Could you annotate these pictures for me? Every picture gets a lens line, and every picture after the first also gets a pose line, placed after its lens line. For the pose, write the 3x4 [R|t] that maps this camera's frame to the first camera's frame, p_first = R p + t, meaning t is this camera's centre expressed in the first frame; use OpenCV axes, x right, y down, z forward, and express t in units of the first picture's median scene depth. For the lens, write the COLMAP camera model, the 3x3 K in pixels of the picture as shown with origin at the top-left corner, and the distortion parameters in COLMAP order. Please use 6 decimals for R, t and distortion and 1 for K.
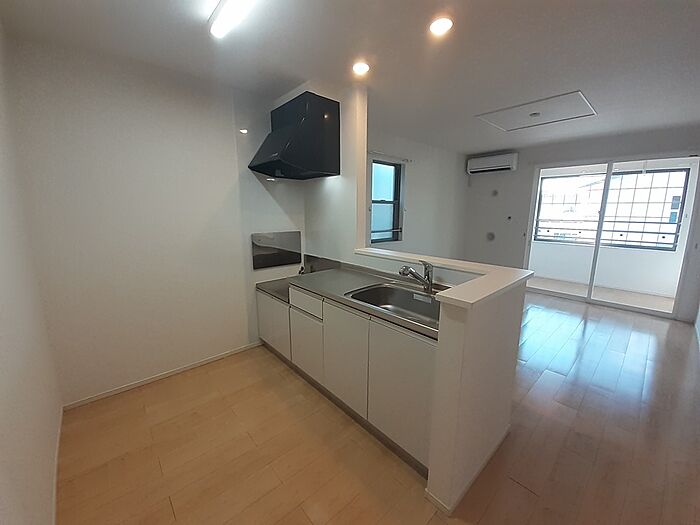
lens RADIAL K [[284.7, 0, 349.9], [0, 284.7, 259.5], [0, 0, 1]] dist [-0.004213, -0.001327]
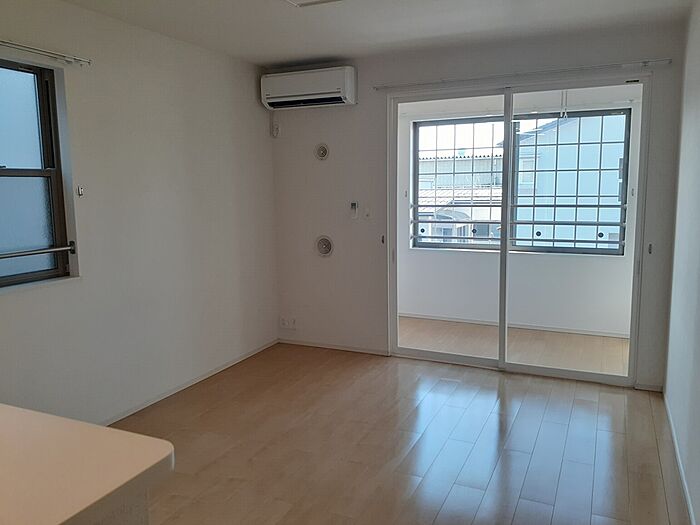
lens RADIAL K [[568.4, 0, 350.5], [0, 568.4, 263.1], [0, 0, 1]] dist [0.054583, -0.003396]
pose [[0.914707, -0.067292, 0.398477, 0.202111], [0.080772, 0.996586, -0.017118, -0.040323], [-0.395964, 0.047844, 0.917019, 0.167654]]
